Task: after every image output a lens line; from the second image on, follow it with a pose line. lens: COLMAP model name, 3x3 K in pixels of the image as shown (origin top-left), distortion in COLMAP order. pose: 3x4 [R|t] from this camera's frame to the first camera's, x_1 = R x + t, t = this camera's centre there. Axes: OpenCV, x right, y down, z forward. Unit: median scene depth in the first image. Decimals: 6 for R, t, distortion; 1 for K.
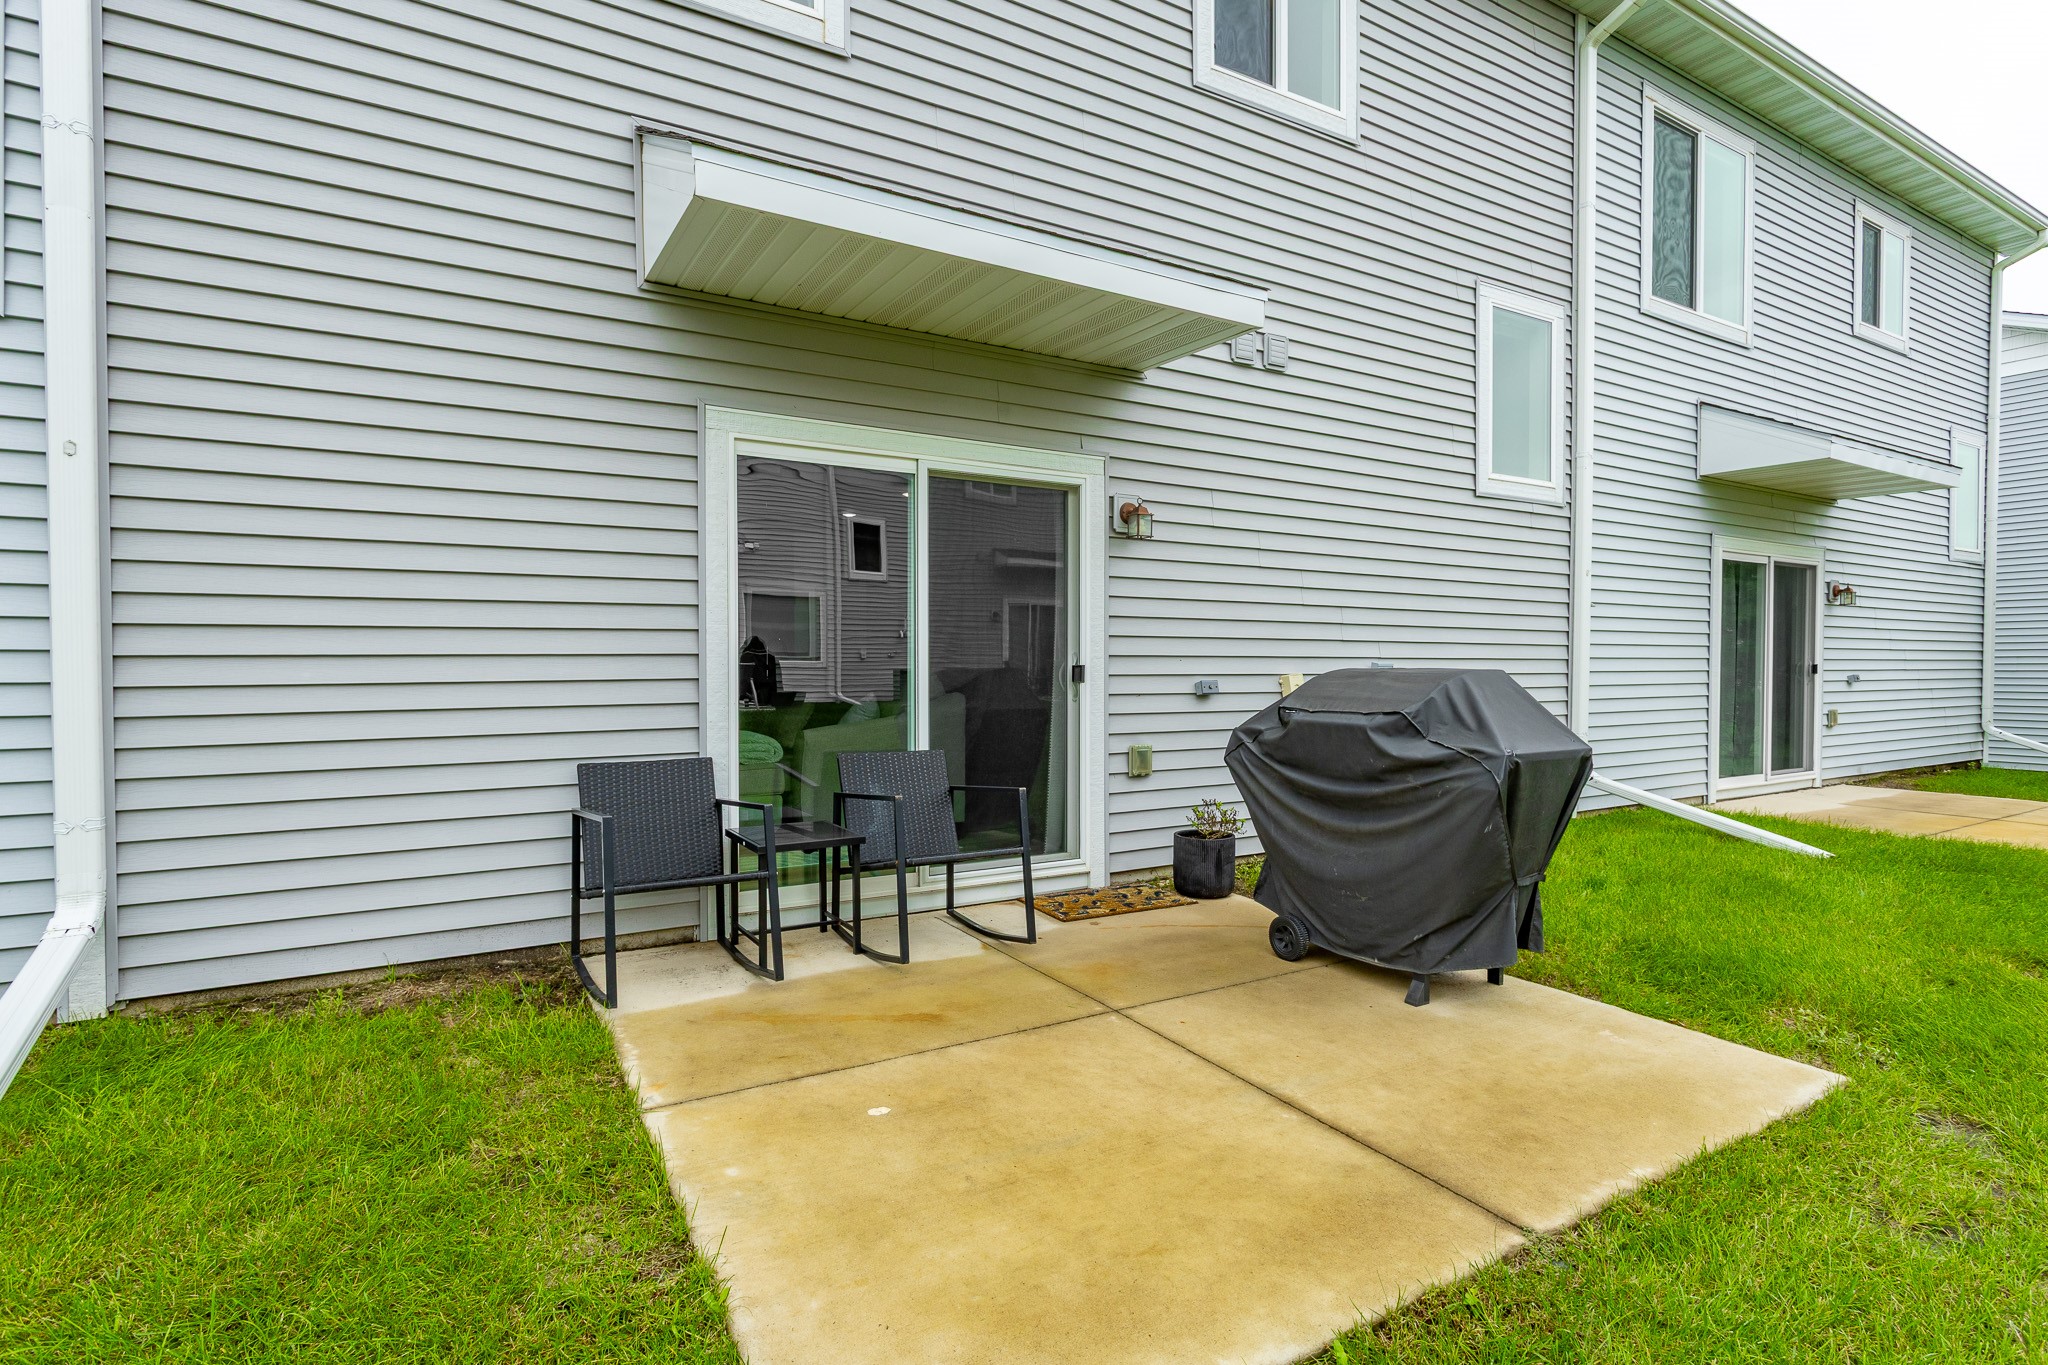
lens RADIAL K [[1030.0, 0, 1033.6], [0, 1030.0, 680.5], [0, 0, 1]] dist [-0.049418, 0.028057]
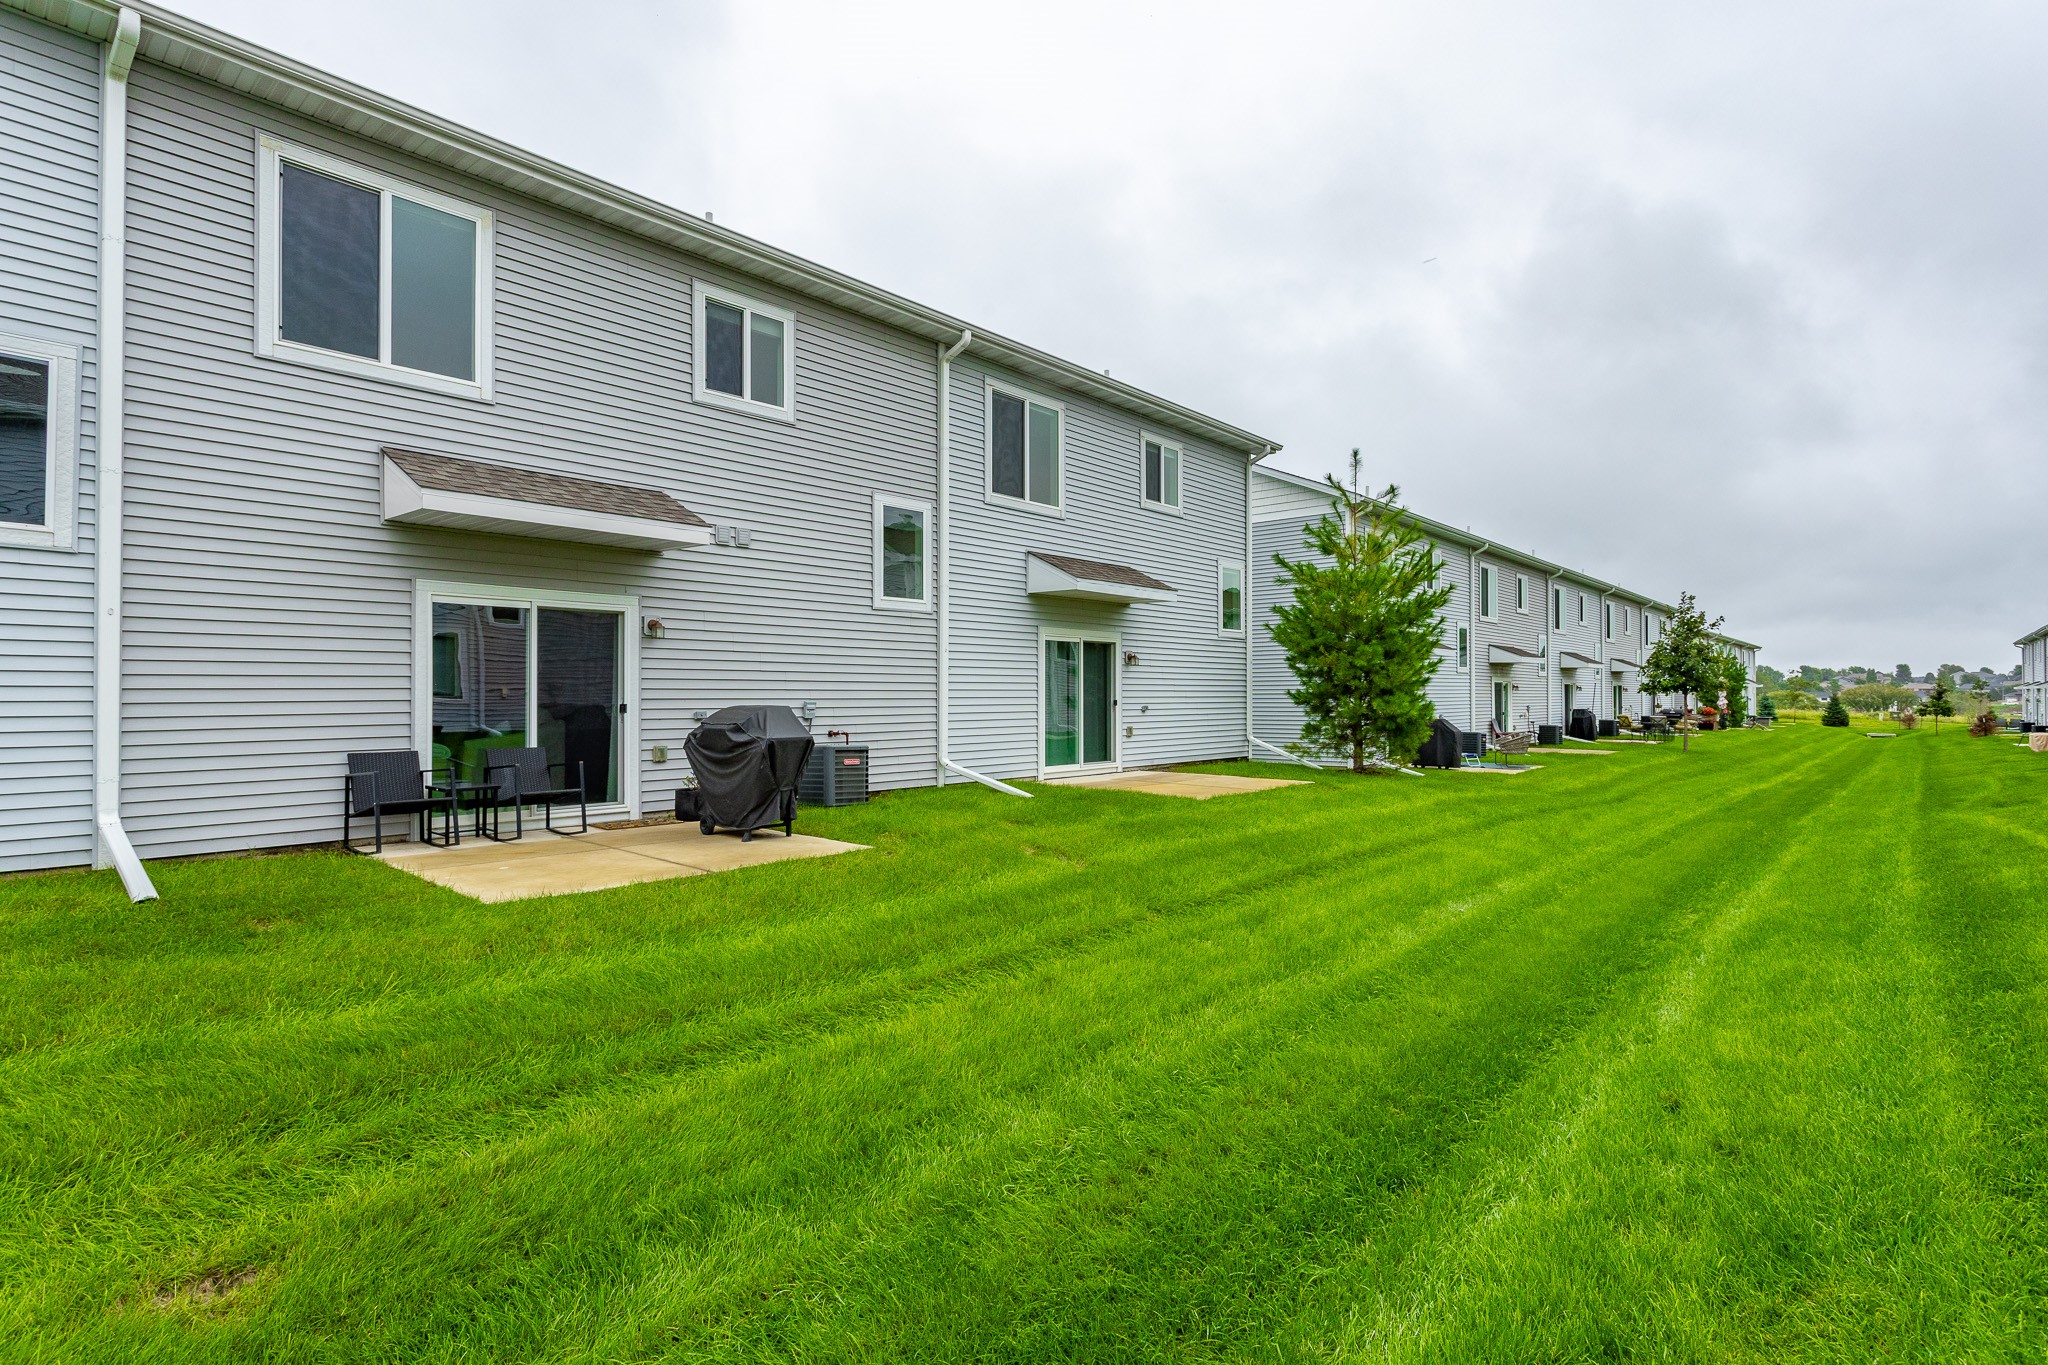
lens RADIAL K [[1003.4, 0, 1024.0], [0, 1003.4, 682.5], [0, 0, 1]] dist [-0.024737, -0.000404]
pose [[0.951762, 0.000850, 0.306837, 0.190923], [0.008758, 0.999514, -0.029934, 0.007576], [-0.306714, 0.031178, 0.951291, -1.058855]]
